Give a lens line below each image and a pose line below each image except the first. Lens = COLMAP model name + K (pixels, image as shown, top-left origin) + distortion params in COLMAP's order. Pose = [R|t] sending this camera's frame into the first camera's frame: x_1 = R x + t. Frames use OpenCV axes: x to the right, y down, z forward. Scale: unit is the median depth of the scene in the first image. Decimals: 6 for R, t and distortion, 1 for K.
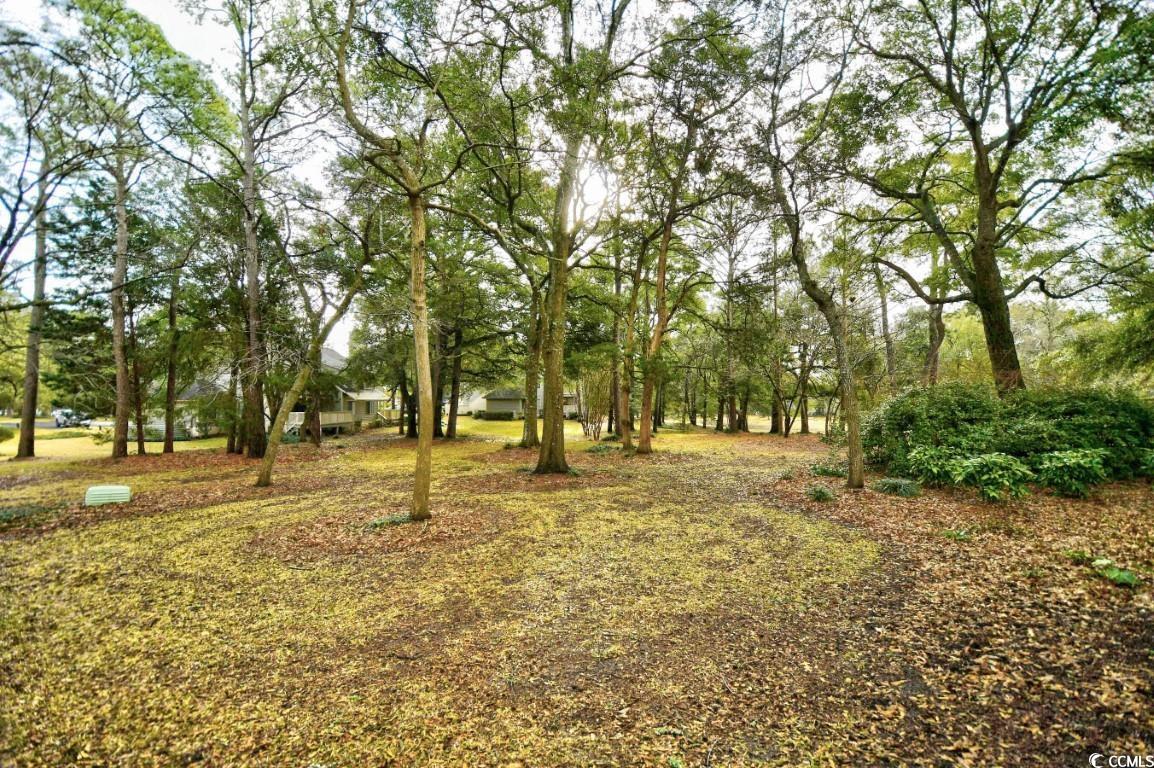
lens RADIAL K [[507.4, 0, 581.2], [0, 507.4, 393.1], [0, 0, 1]] dist [0.010889, -0.020838]
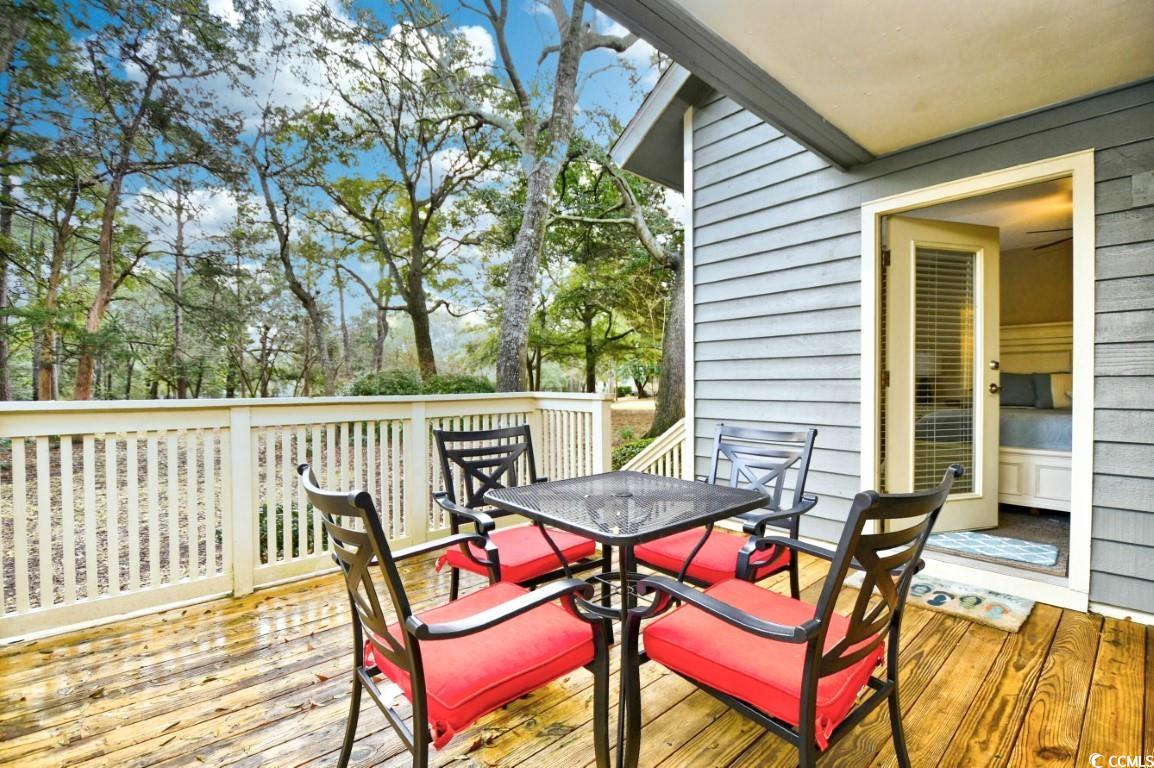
lens RADIAL K [[507.4, 0, 581.2], [0, 507.4, 393.1], [0, 0, 1]] dist [0.010889, -0.020838]
pose [[0.549025, -0.008680, 0.835761, -0.109079], [-0.016317, 0.999644, 0.021101, 0.005249], [-0.835646, -0.025222, 0.548688, -0.138226]]
